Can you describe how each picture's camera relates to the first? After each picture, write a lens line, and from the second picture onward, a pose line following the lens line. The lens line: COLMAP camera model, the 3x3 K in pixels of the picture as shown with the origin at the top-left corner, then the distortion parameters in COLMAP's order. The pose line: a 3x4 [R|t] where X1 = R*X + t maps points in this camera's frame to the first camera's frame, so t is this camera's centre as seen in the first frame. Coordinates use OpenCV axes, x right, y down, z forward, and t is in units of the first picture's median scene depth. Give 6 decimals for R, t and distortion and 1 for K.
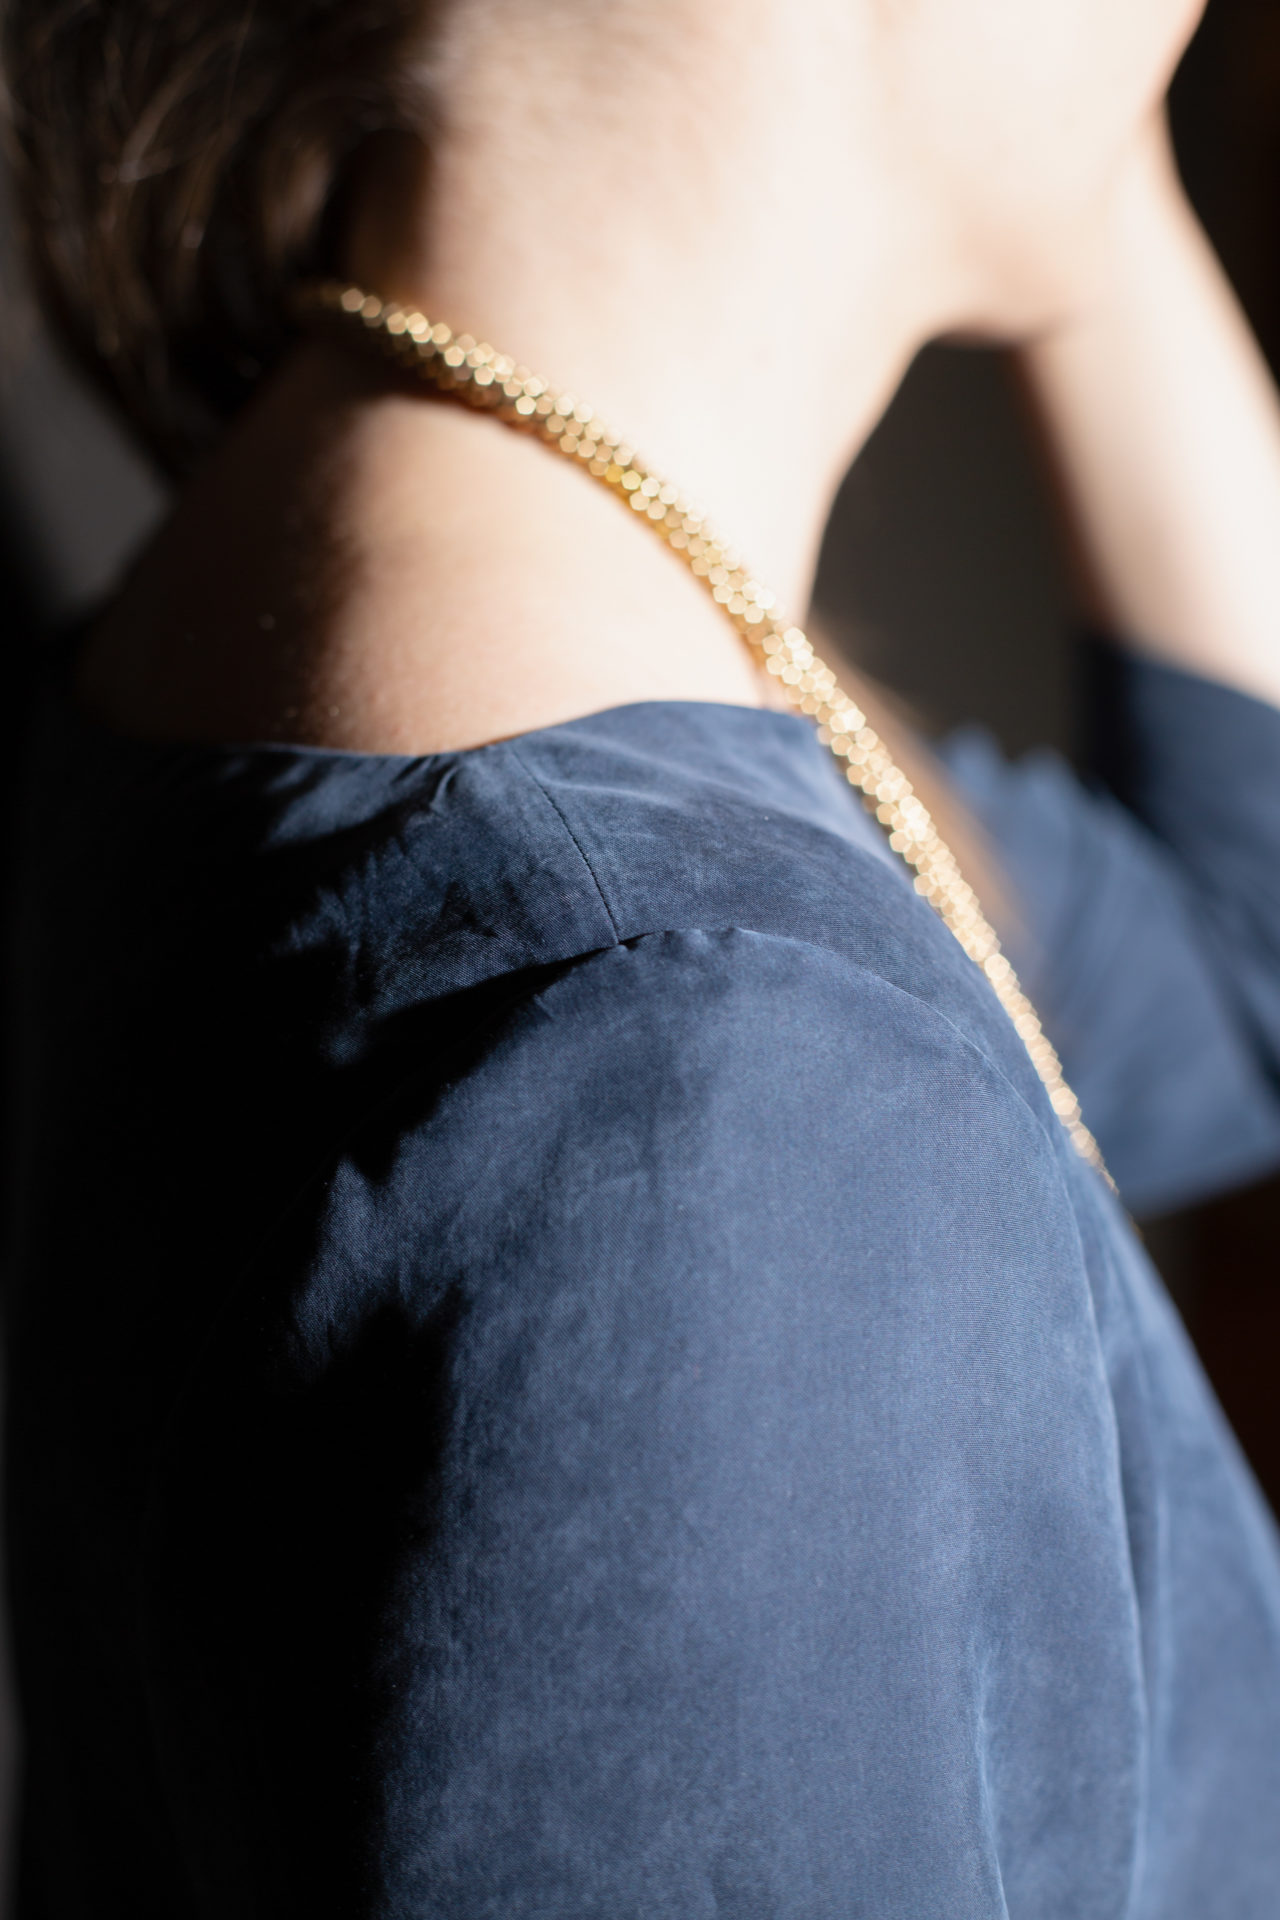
lens RADIAL K [[2774.0, 0, 640.0], [0, 2774.0, 960.0], [0, 0, 1]] dist [-0.244528, 0.190849]
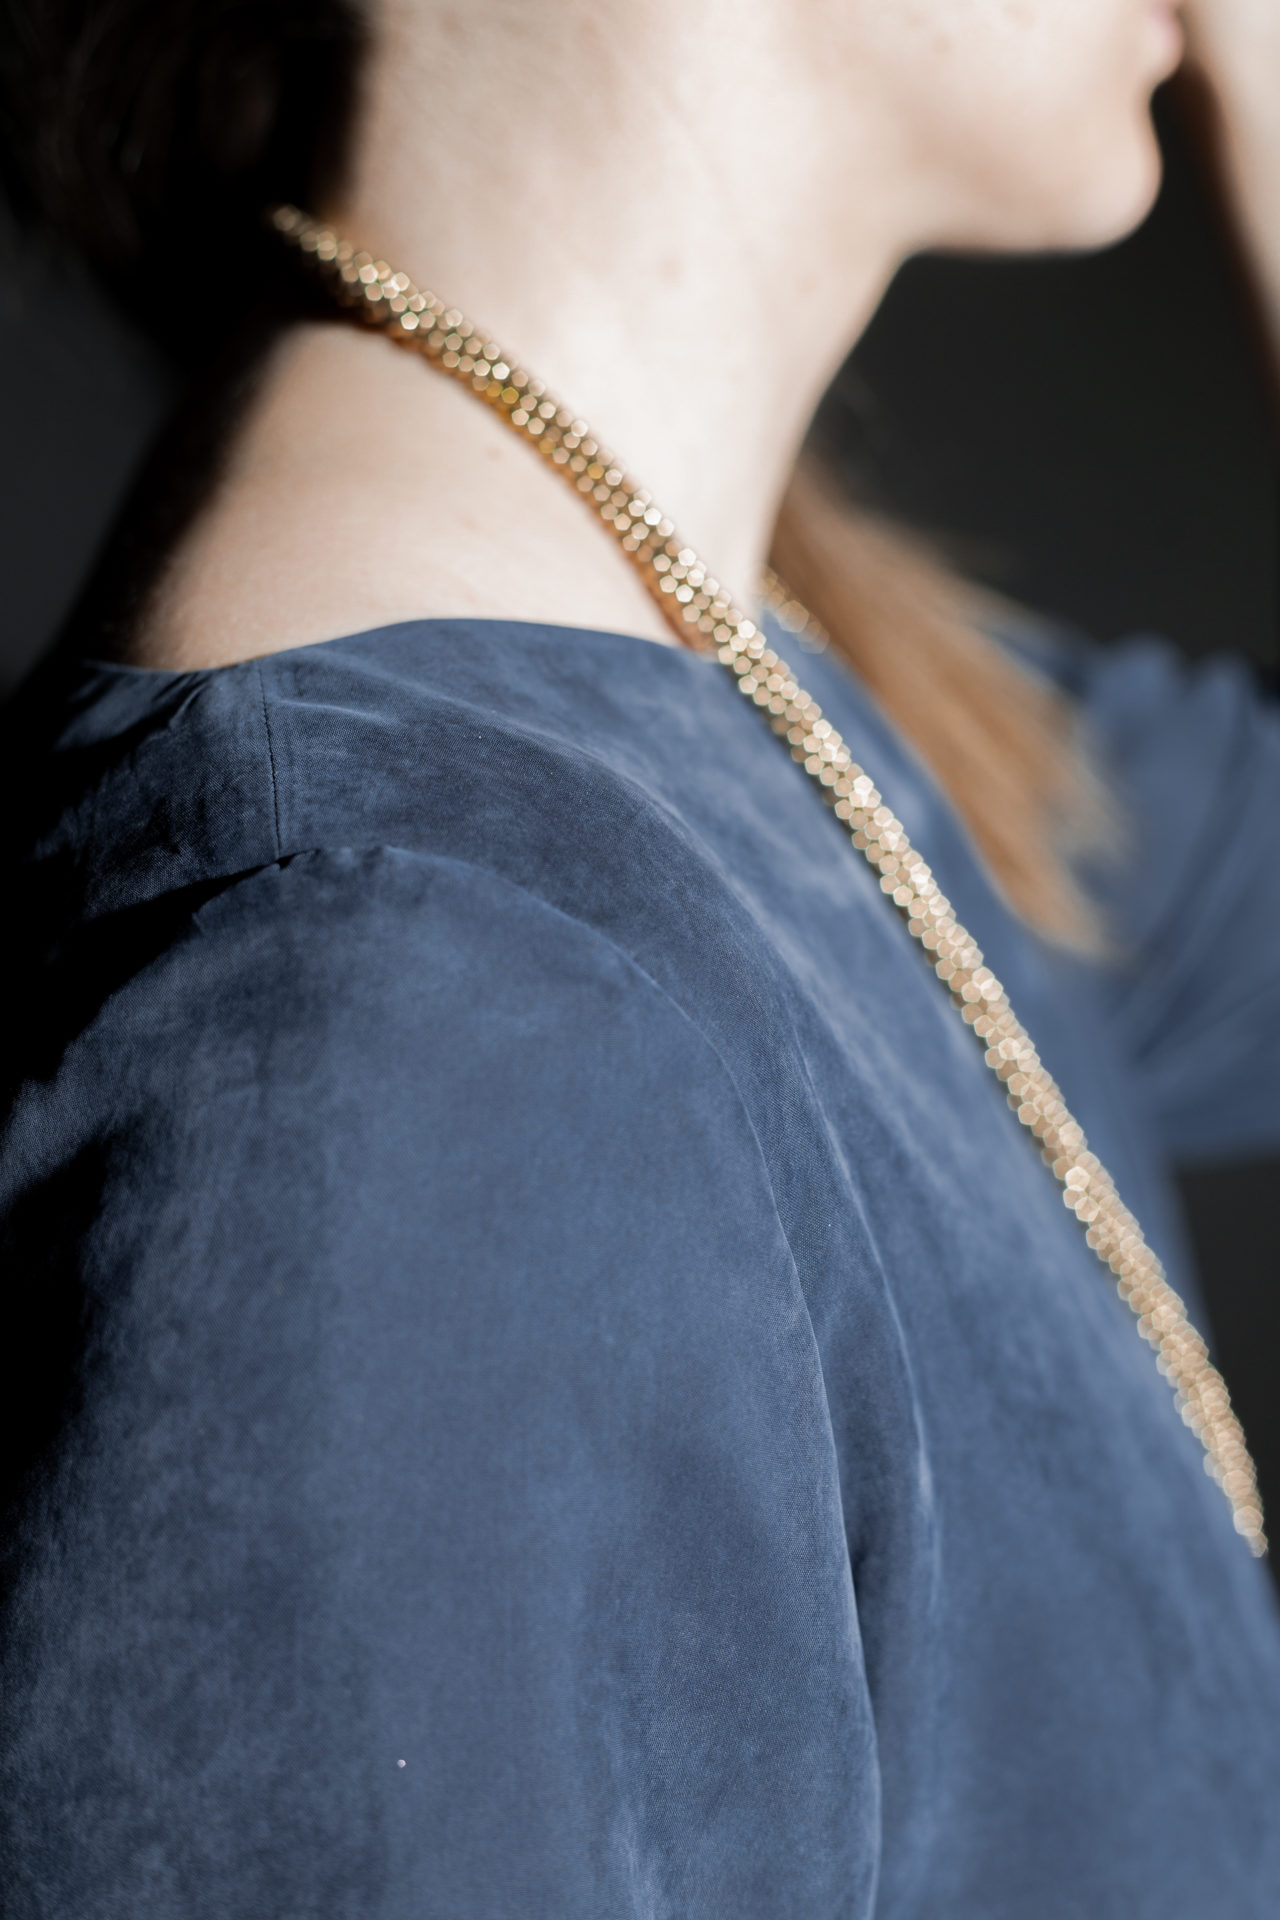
lens RADIAL K [[2748.3, 0, 640.0], [0, 2748.3, 960.0], [0, 0, 1]] dist [-0.020119, -0.146464]
pose [[0.967491, 0.028514, -0.251295, 0.379305], [-0.021861, 0.999334, 0.029229, -0.001811], [0.251961, -0.022785, 0.967469, 0.068646]]
